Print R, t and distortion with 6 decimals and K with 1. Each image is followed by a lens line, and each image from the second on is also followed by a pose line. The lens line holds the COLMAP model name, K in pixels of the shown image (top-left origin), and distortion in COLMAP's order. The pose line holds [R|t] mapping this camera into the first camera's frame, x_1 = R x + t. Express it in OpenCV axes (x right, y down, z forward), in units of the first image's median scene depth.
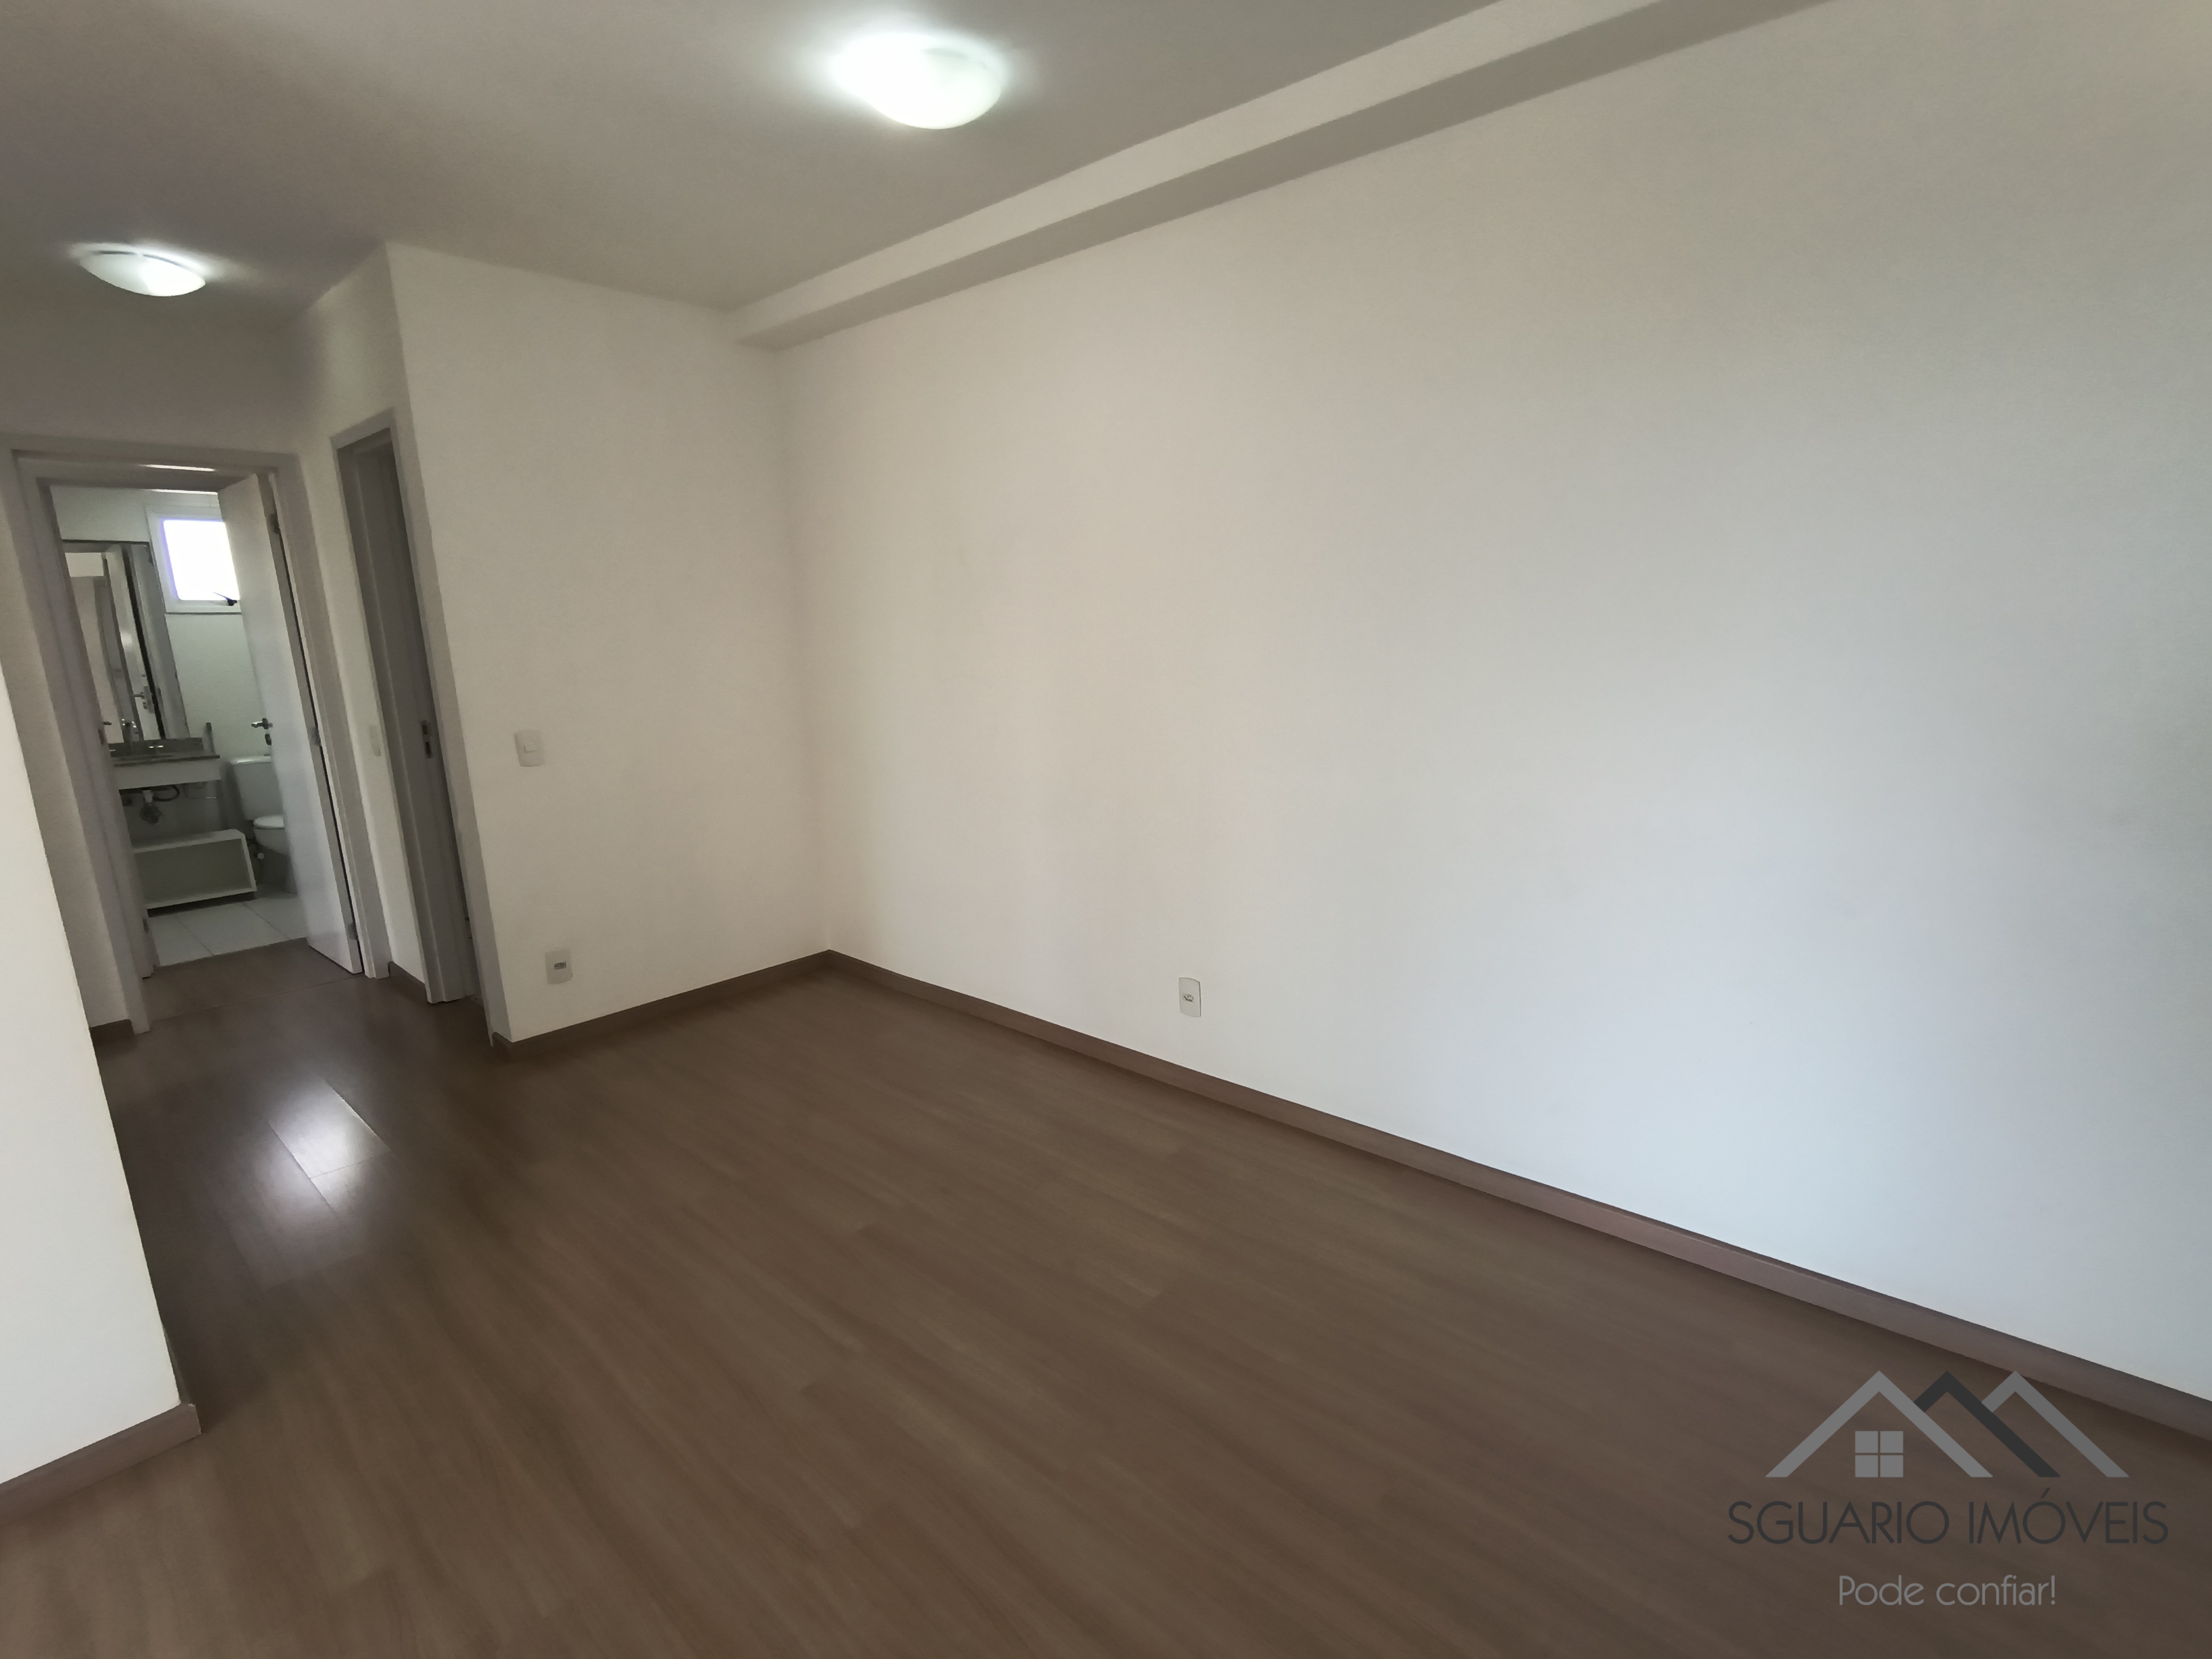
lens RADIAL K [[1040.6, 0, 1144.2], [0, 1040.6, 843.7], [0, 0, 1]] dist [-0.004132, 0.002435]
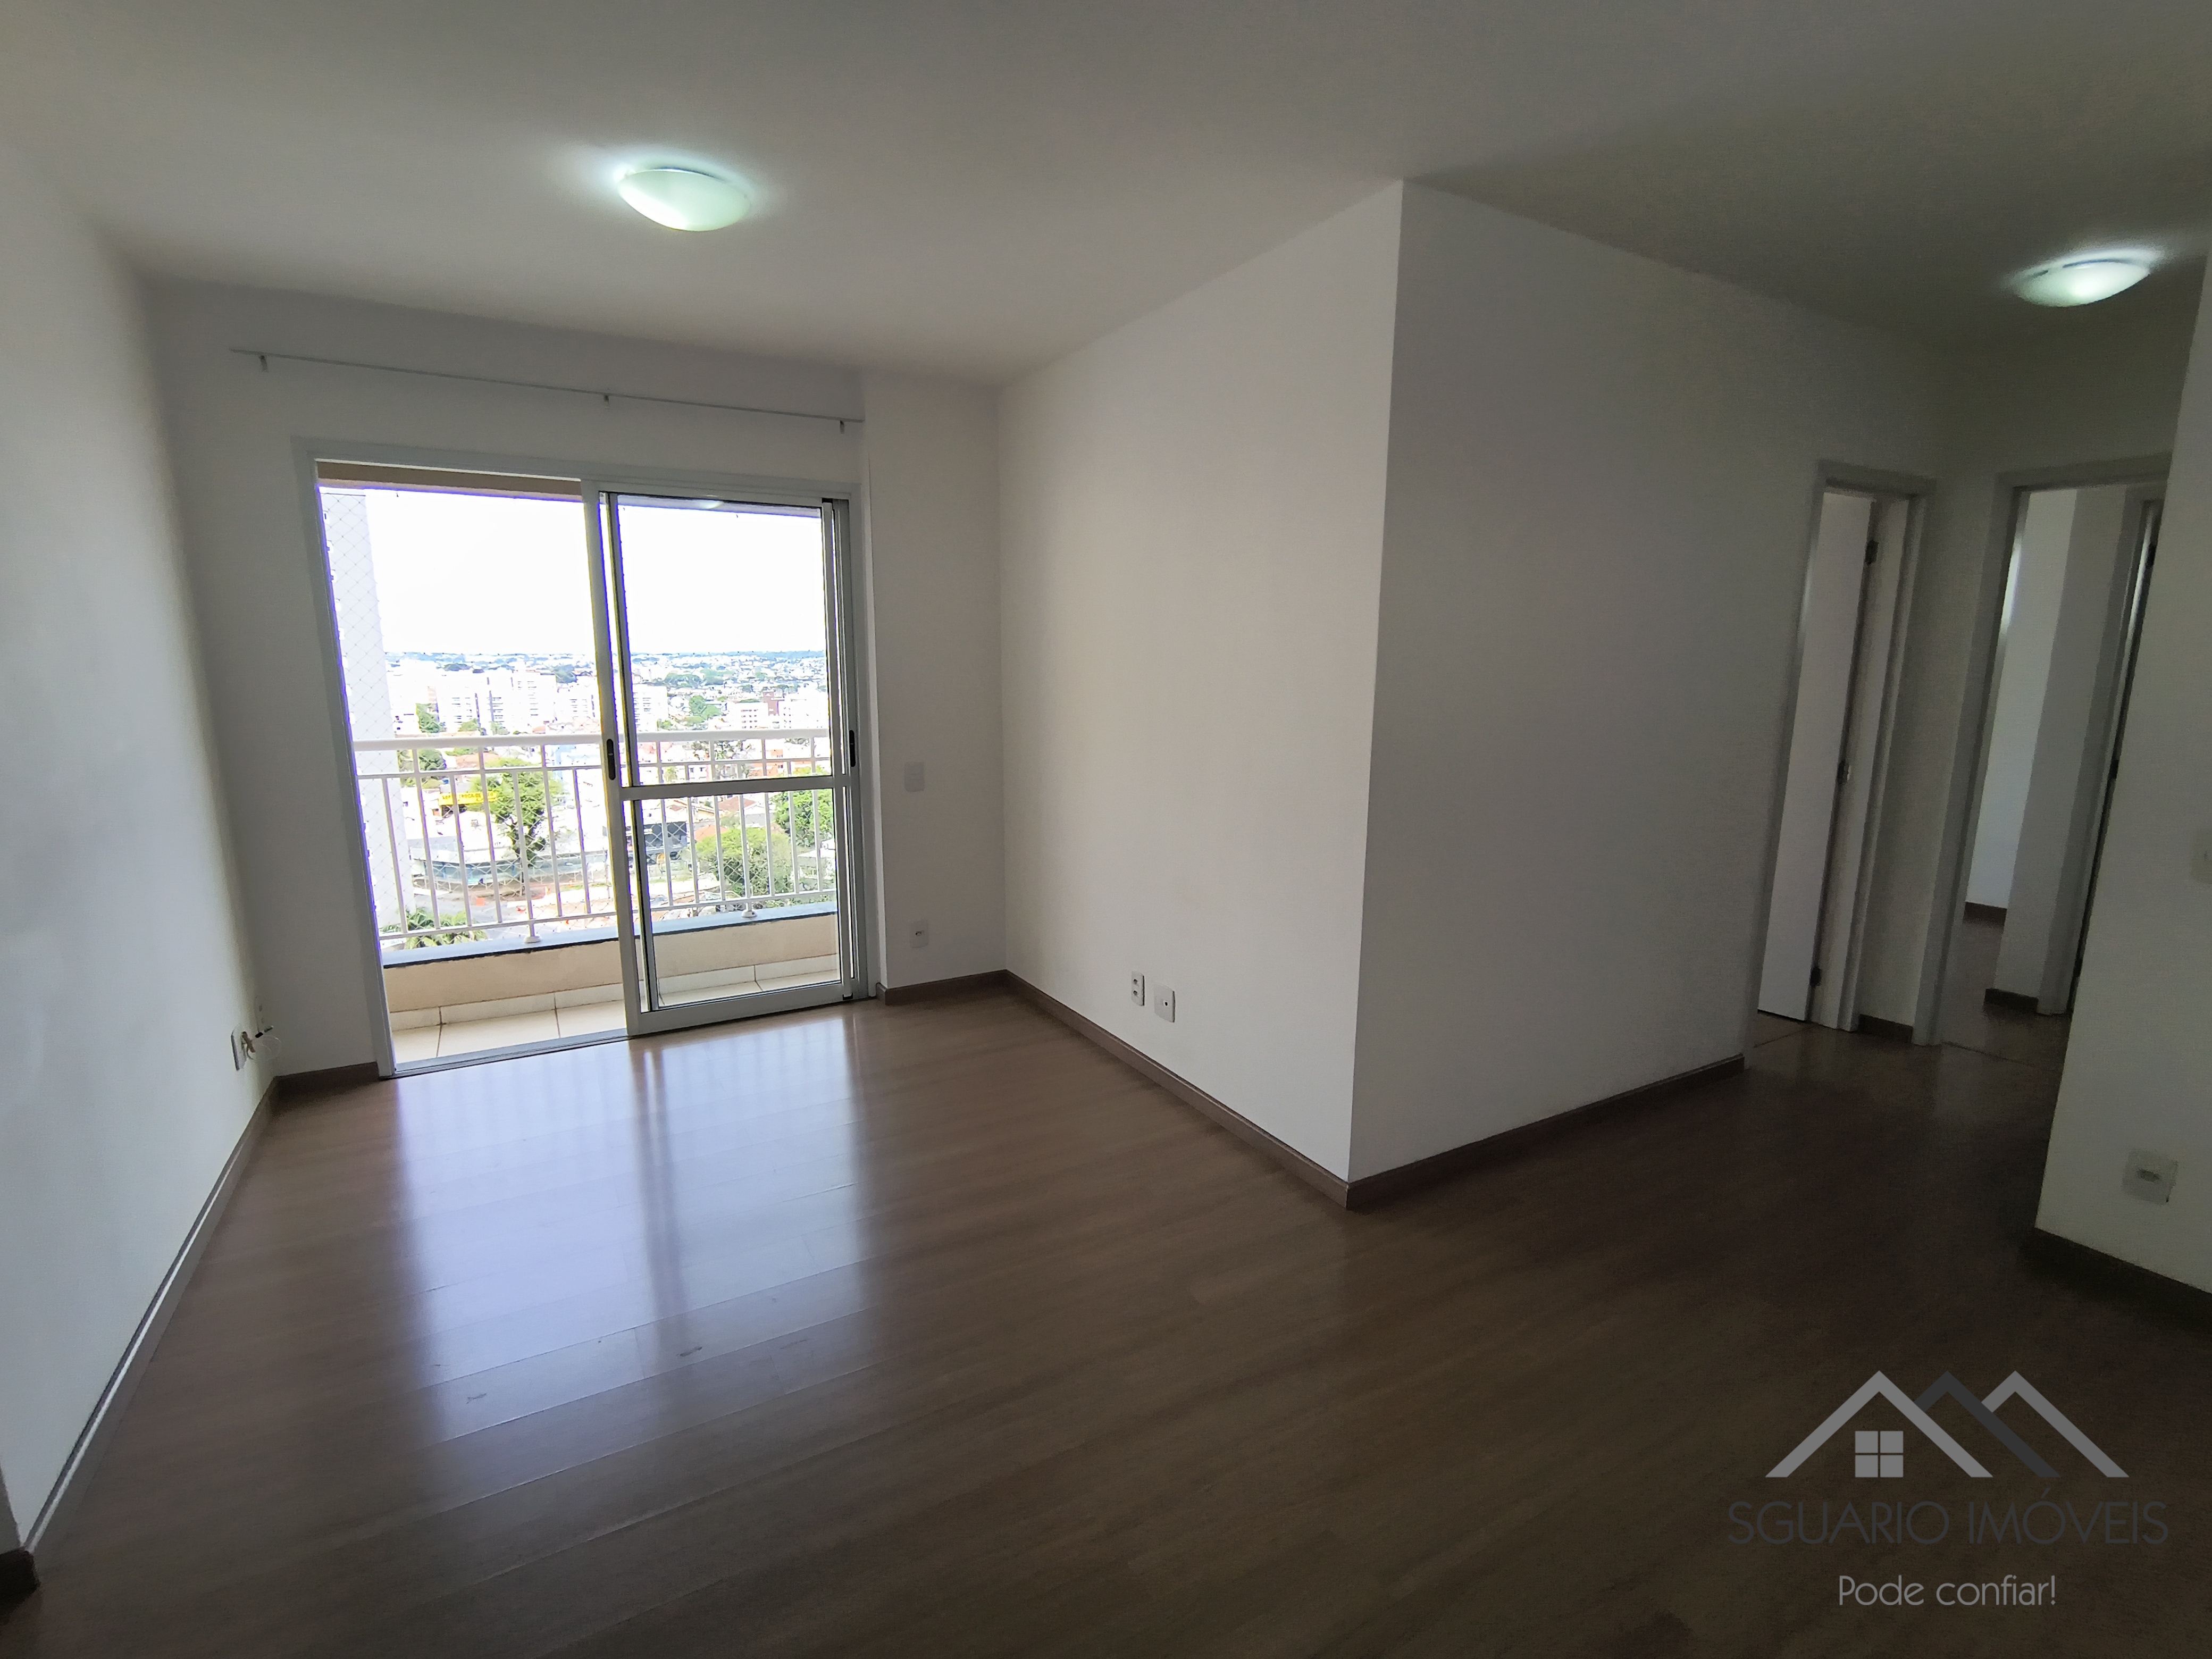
lens RADIAL K [[1040.6, 0, 1108.4], [0, 1040.6, 849.5], [0, 0, 1]] dist [-0.004132, 0.002435]
pose [[-0.314132, 0.200382, -0.927991, 0.240205], [-0.207617, 0.939313, 0.273106, -0.130347], [0.926400, 0.278458, -0.253466, 0.512855]]
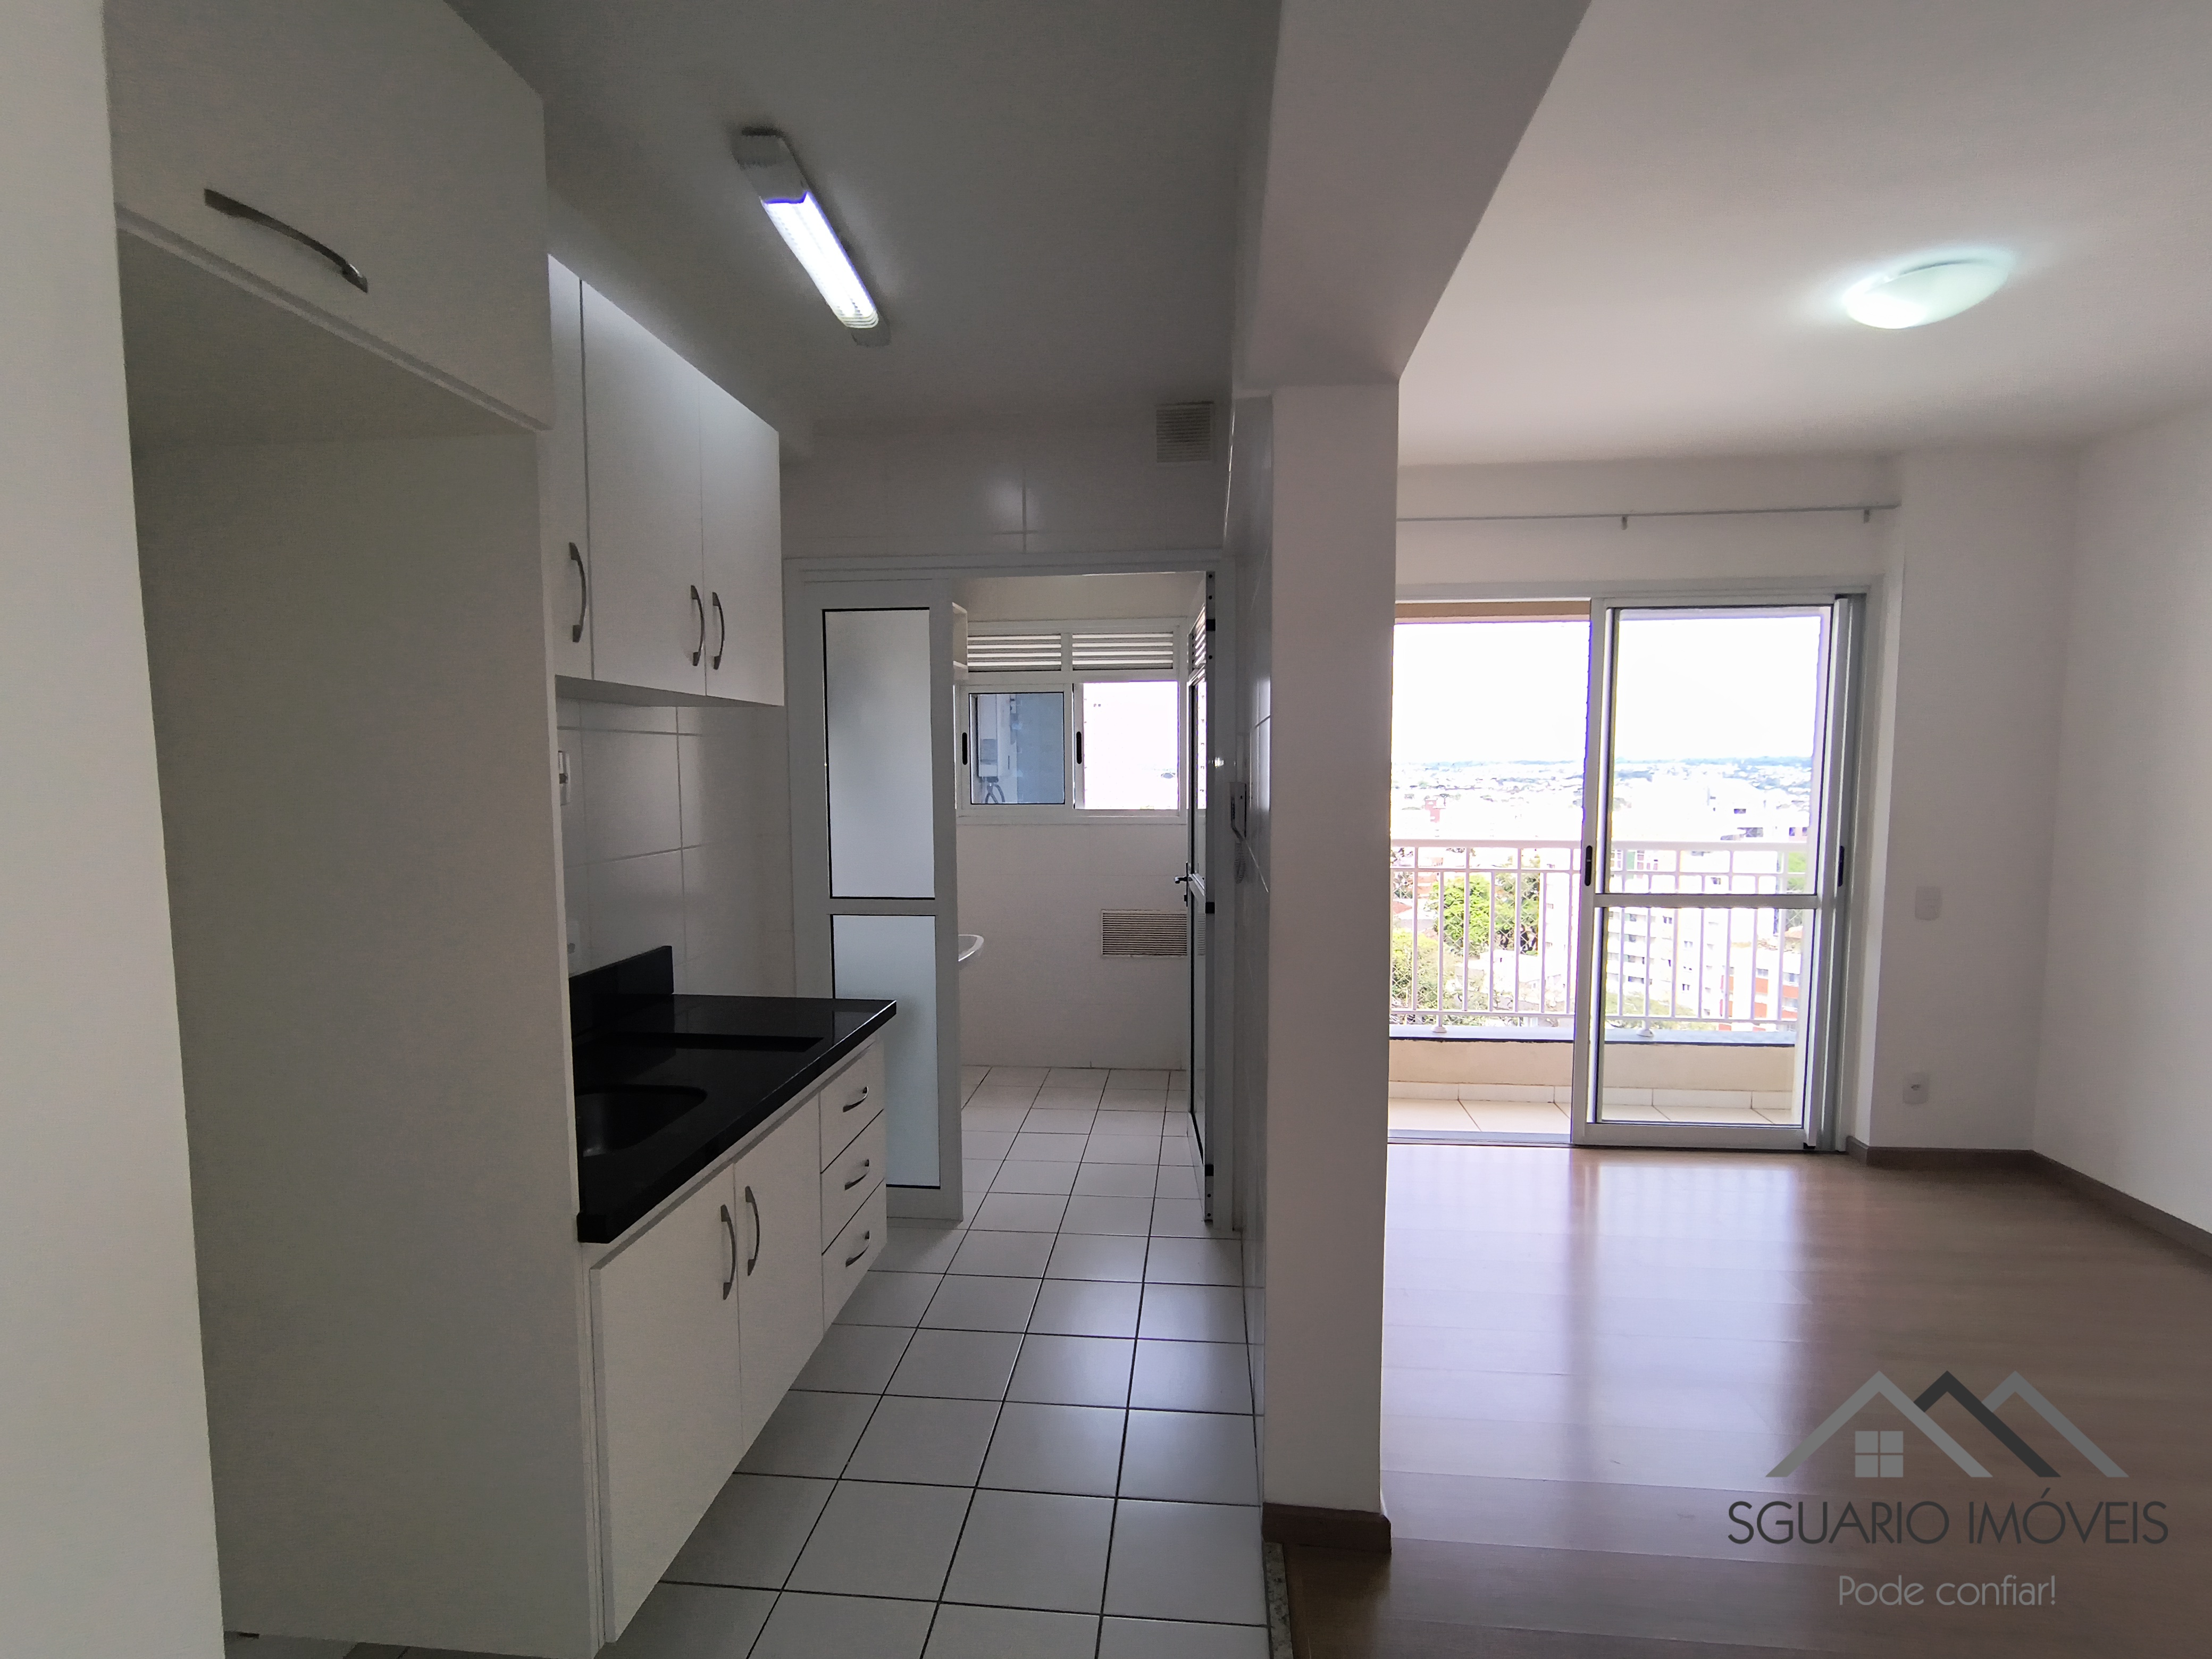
lens RADIAL K [[1040.6, 0, 1094.5], [0, 1040.6, 845.1], [0, 0, 1]] dist [-0.004132, 0.002435]
pose [[-0.805913, 0.076457, -0.587077, 0.448734], [-0.106991, 0.956490, 0.271439, -0.075962], [0.582287, 0.281568, -0.762668, 0.251095]]
